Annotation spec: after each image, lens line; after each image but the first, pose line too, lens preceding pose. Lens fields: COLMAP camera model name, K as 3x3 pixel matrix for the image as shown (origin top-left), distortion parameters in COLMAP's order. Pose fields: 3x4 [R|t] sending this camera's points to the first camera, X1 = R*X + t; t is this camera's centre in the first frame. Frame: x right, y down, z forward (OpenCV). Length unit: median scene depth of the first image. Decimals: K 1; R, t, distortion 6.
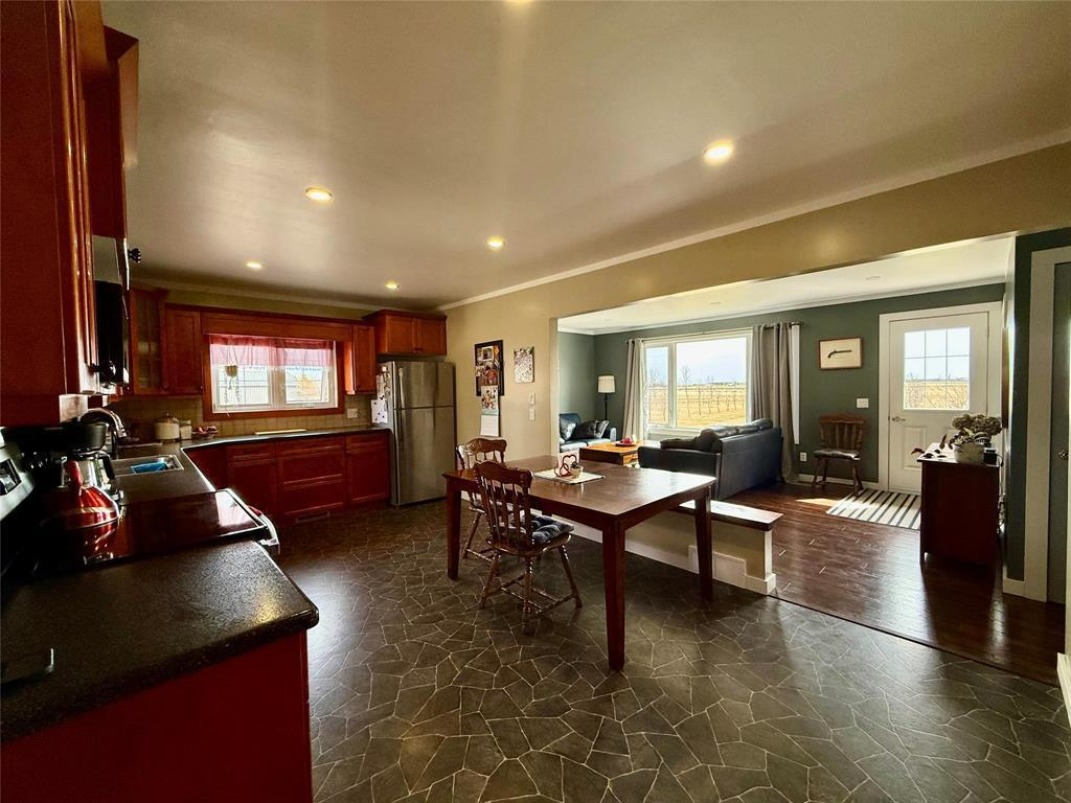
lens RADIAL K [[428.1, 0, 536.4], [0, 428.1, 400.8], [0, 0, 1]] dist [0.000460, -0.000310]
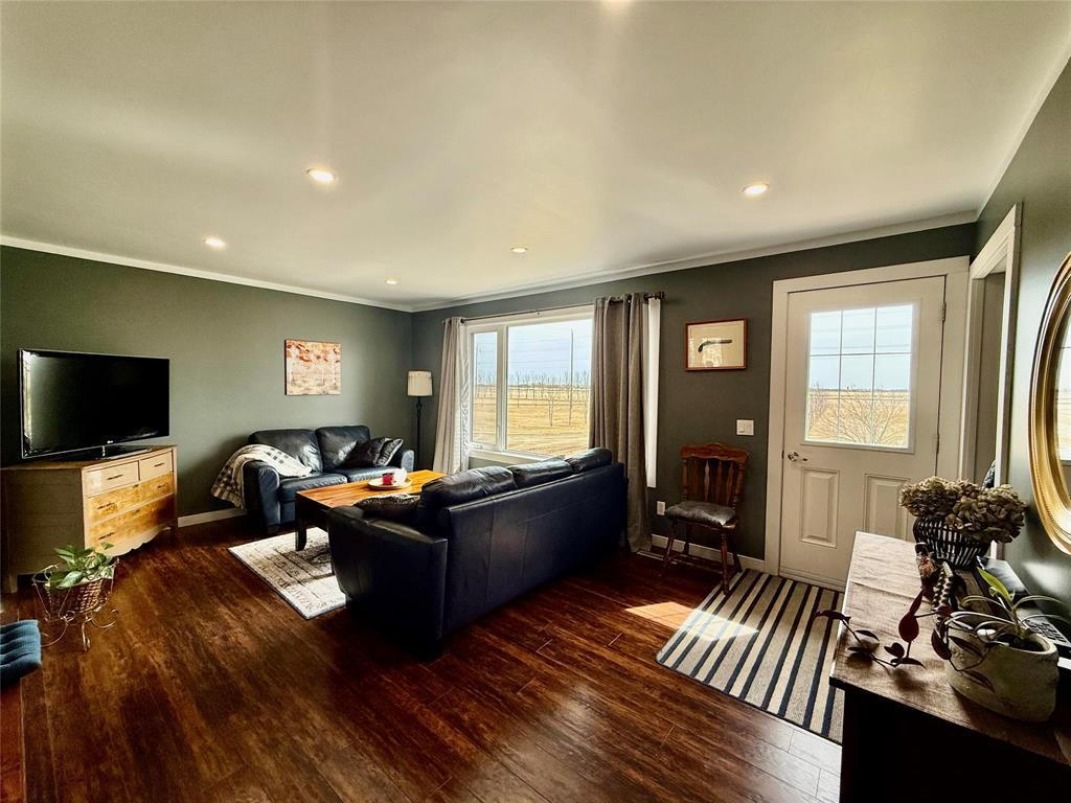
lens RADIAL K [[428.1, 0, 536.2], [0, 428.1, 402.5], [0, 0, 1]] dist [0.000460, -0.000310]
pose [[0.990173, 0.025161, 0.137563, 0.357014], [-0.026220, 0.999639, 0.005896, -0.024180], [-0.137365, -0.009445, 0.990475, 0.408652]]
